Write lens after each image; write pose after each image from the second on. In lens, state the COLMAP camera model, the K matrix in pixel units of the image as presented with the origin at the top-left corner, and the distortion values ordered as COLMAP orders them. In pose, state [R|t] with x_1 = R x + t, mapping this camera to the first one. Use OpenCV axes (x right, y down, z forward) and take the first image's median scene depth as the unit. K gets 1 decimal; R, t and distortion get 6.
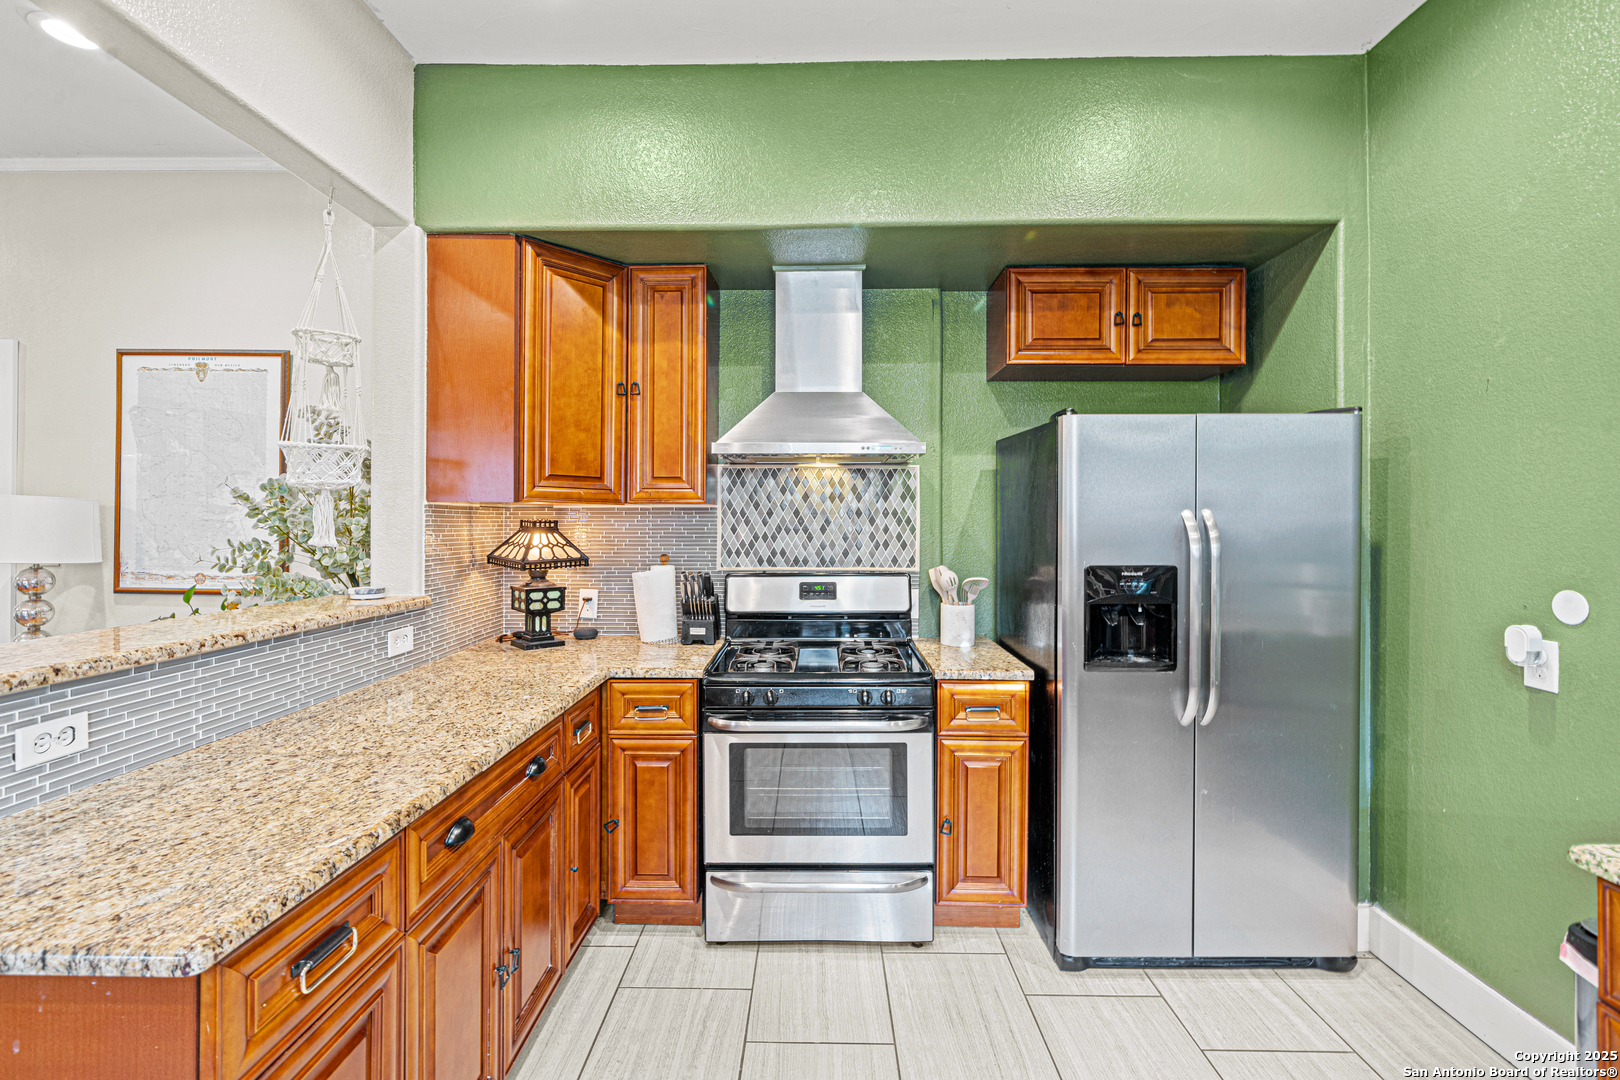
lens RADIAL K [[692.4, 0, 801.9], [0, 692.4, 522.6], [0, 0, 1]] dist [-0.000579, 0.000643]
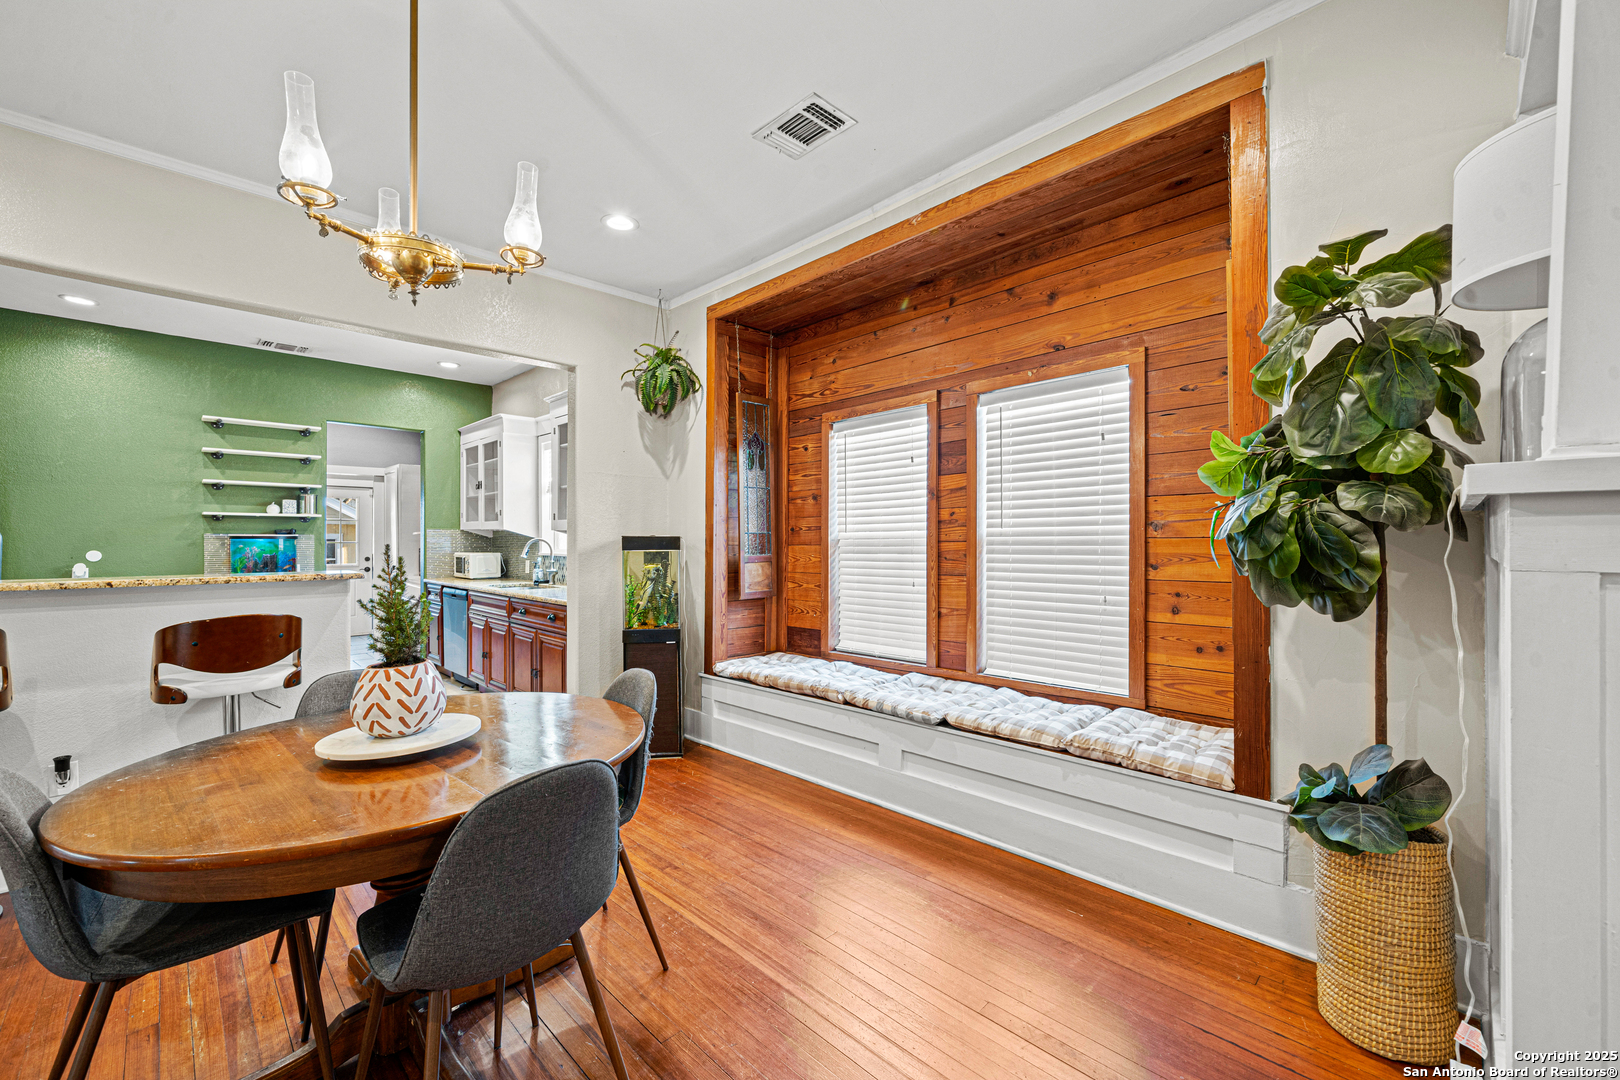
lens RADIAL K [[660.5, 0, 794.9], [0, 660.5, 541.4], [0, 0, 1]] dist [0.001106, -0.000241]
pose [[-0.713291, -0.000163, 0.700868, -2.232796], [0.000267, 1.000000, 0.000504, 0.036894], [-0.700867, 0.000546, -0.713291, 0.610935]]
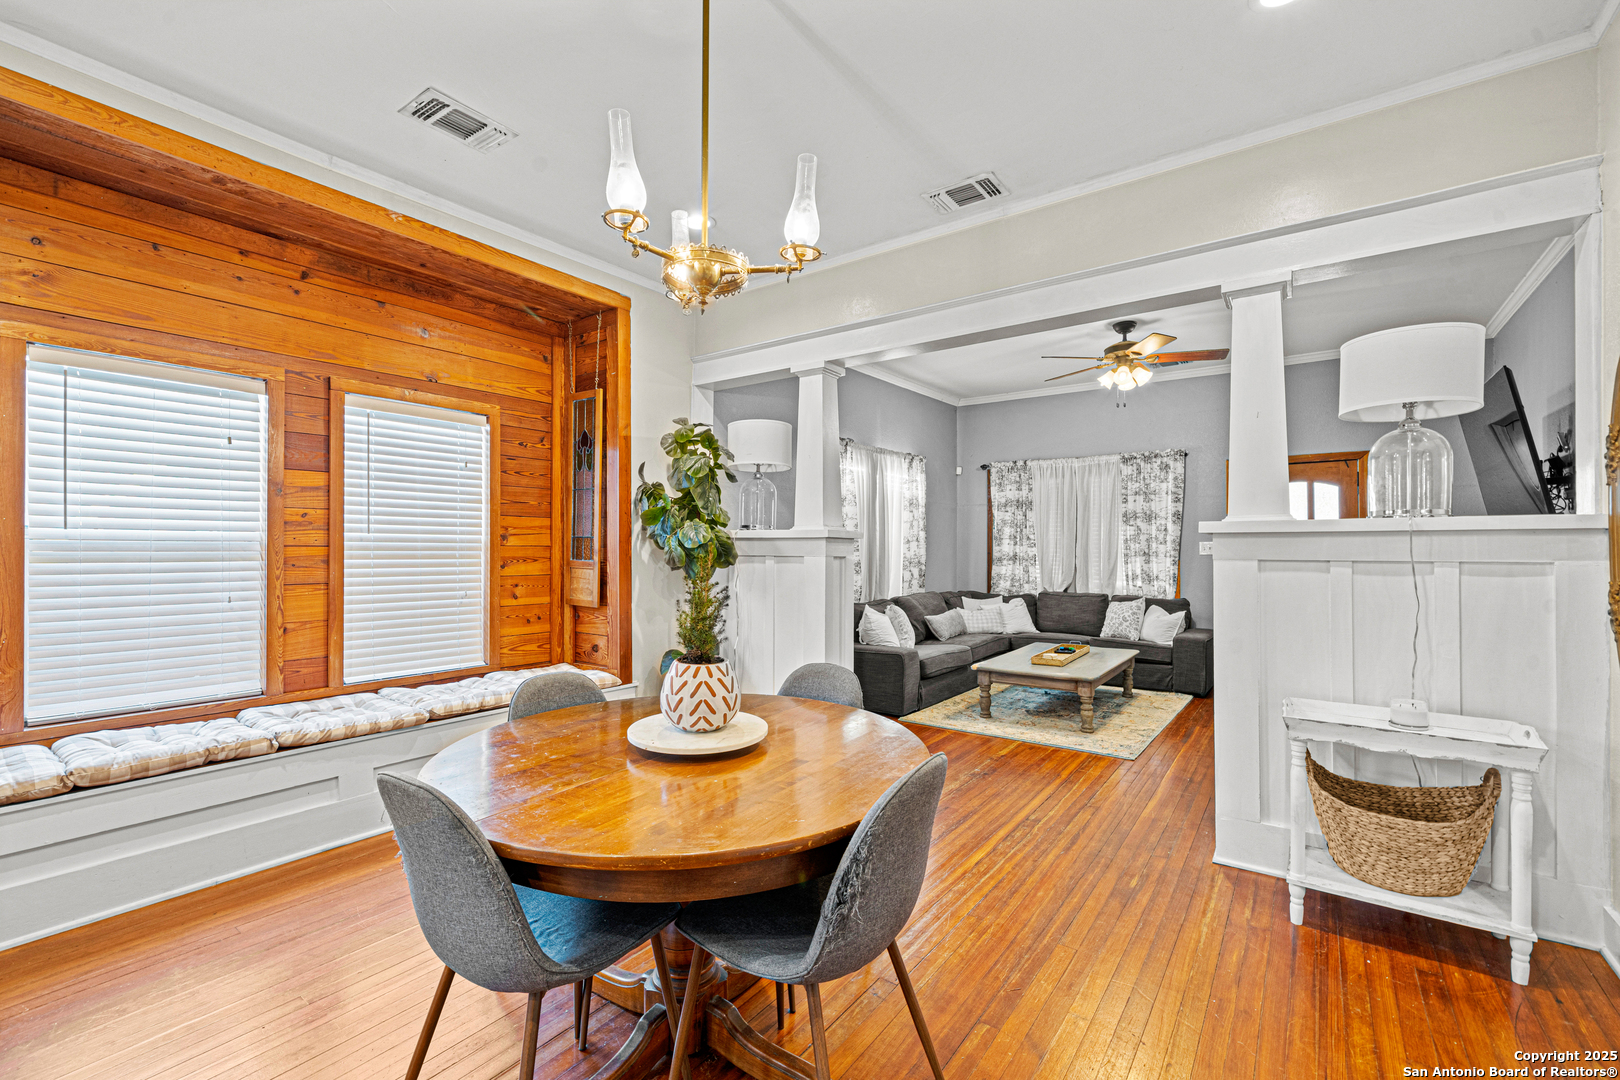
lens RADIAL K [[692.4, 0, 813.0], [0, 692.4, 548.5], [0, 0, 1]] dist [-0.000579, 0.000643]
pose [[-0.565552, -0.011100, -0.824638, -0.893265], [-0.003225, 0.999932, -0.011247, 0.055501], [0.824706, -0.003701, -0.565550, 0.919967]]
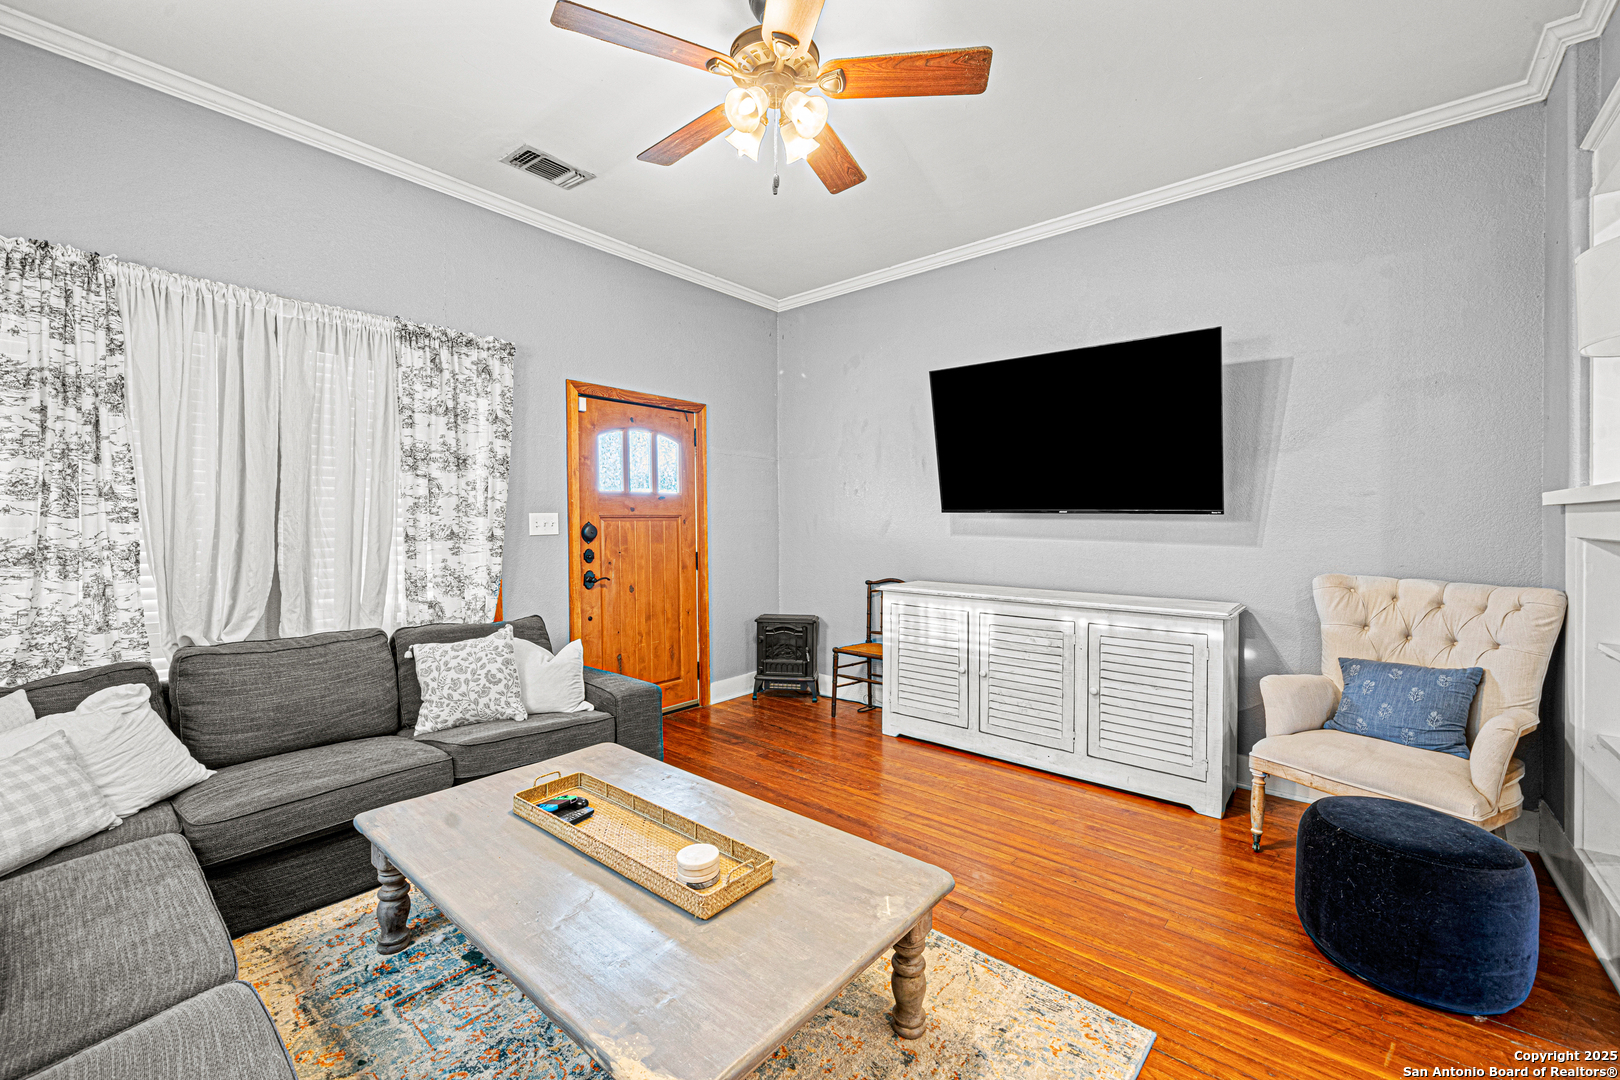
lens RADIAL K [[660.5, 0, 806.9], [0, 660.5, 524.1], [0, 0, 1]] dist [0.001106, -0.000241]
pose [[0.775408, -0.002907, -0.631454, -2.570766], [0.006086, 0.999977, 0.002869, 0.019983], [0.631431, -0.006068, 0.775408, -0.132861]]
